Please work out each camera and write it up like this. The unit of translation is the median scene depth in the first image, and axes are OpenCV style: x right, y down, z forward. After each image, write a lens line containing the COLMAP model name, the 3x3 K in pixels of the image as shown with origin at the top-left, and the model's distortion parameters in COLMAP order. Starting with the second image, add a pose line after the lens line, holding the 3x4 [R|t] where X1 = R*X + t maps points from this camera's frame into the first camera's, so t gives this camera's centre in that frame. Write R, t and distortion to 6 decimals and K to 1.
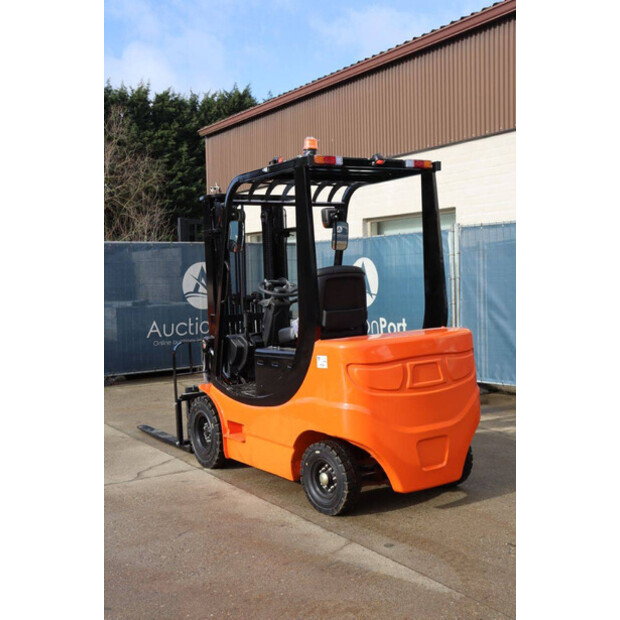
lens RADIAL K [[784.4, 0, 305.3], [0, 784.4, 313.6], [0, 0, 1]] dist [0.020786, 0.000000]
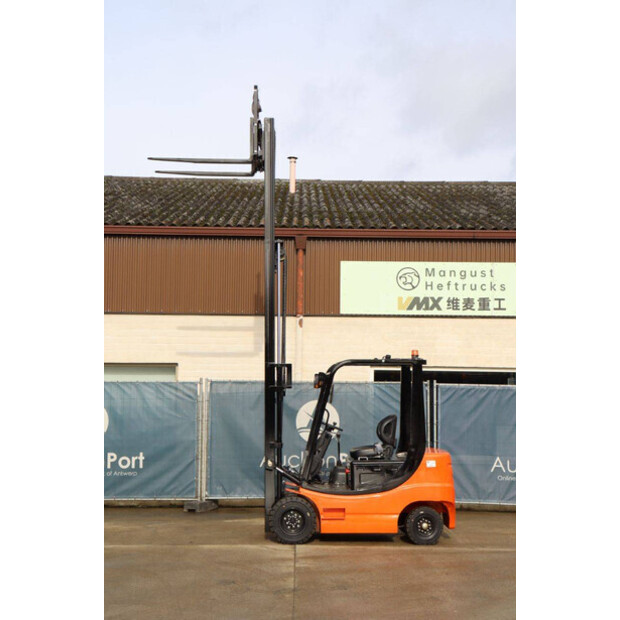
lens RADIAL K [[1056.1, 0, 307.3], [0, 1056.1, 307.6], [0, 0, 1]] dist [0.199585, 0.000000]
pose [[0.518068, 0.109409, 0.848313, -2.006387], [0.018989, 0.990070, -0.139289, 0.032295], [-0.855129, 0.088270, 0.510846, -0.116346]]
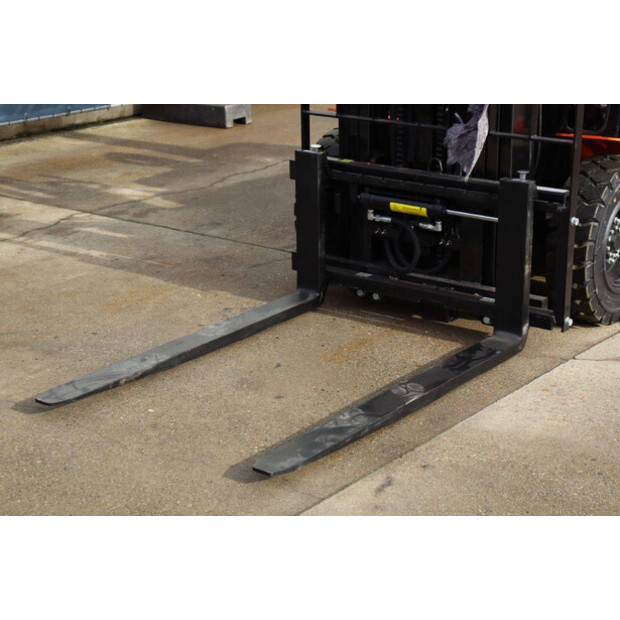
lens RADIAL K [[1347.8, 0, 318.8], [0, 1347.8, 309.0], [0, 0, 1]] dist [0.369254, 0.000000]
pose [[-0.341313, -0.252737, 0.905334, -0.800482], [0.075242, 0.952736, 0.294336, -0.049236], [-0.936933, 0.168580, -0.306165, 1.465107]]
